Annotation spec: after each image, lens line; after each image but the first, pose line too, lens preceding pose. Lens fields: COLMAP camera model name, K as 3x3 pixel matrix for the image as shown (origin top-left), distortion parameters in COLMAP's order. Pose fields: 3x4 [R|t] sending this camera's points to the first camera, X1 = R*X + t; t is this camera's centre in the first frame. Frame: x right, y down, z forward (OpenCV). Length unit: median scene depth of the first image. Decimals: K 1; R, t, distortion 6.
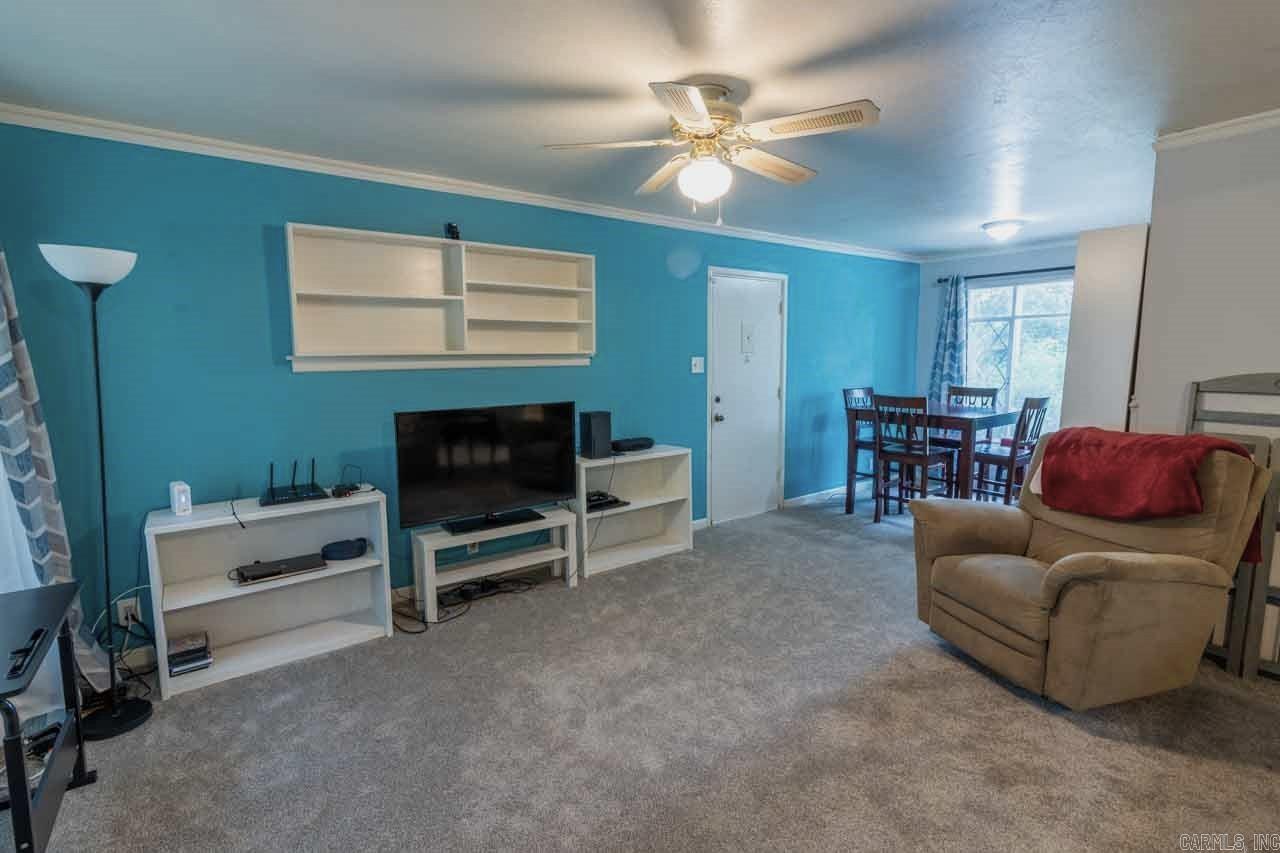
lens RADIAL K [[586.2, 0, 639.7], [0, 586.2, 420.5], [0, 0, 1]] dist [0.007457, -0.000590]
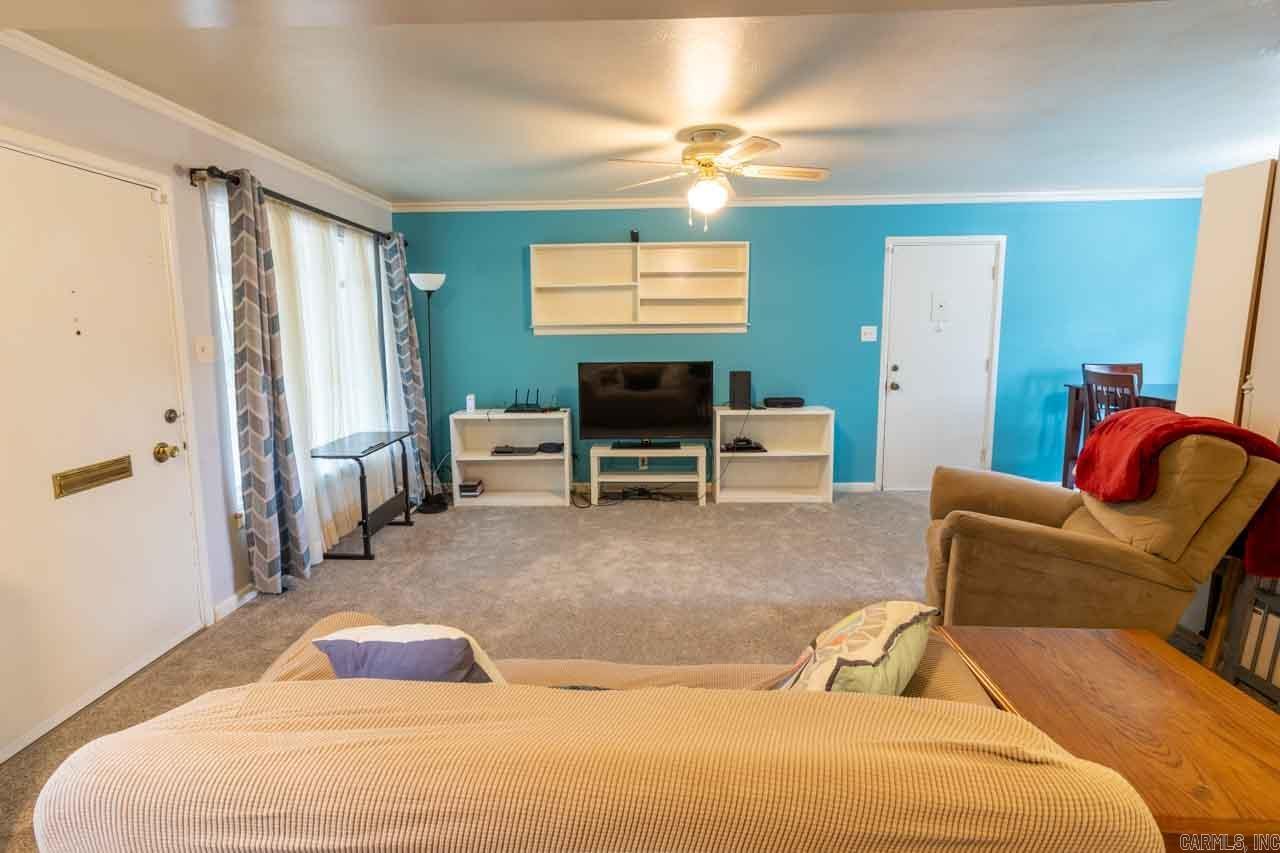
lens RADIAL K [[607.3, 0, 626.3], [0, 607.3, 401.3], [0, 0, 1]] dist [-0.000729, -0.000200]
pose [[0.789757, 0.077088, -0.608557, 0.571347], [-0.066207, 0.996989, 0.040371, 0.013646], [0.609836, 0.008407, 0.792483, -0.155227]]
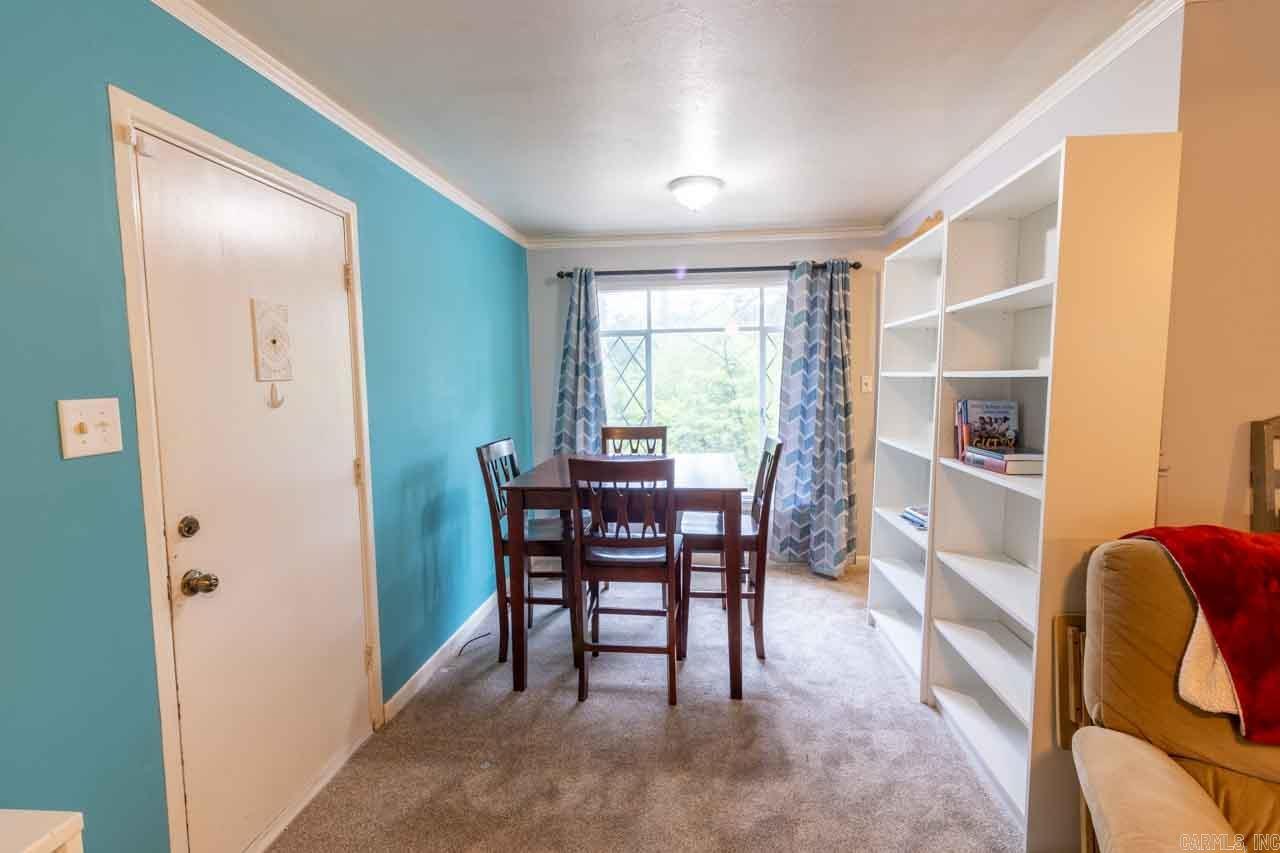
lens RADIAL K [[586.2, 0, 639.7], [0, 586.2, 420.5], [0, 0, 1]] dist [0.007457, -0.000590]
pose [[0.673940, -0.060783, 0.736282, 0.092249], [0.094597, 0.995506, -0.004404, -0.096434], [-0.732705, 0.072618, 0.676661, 0.837107]]
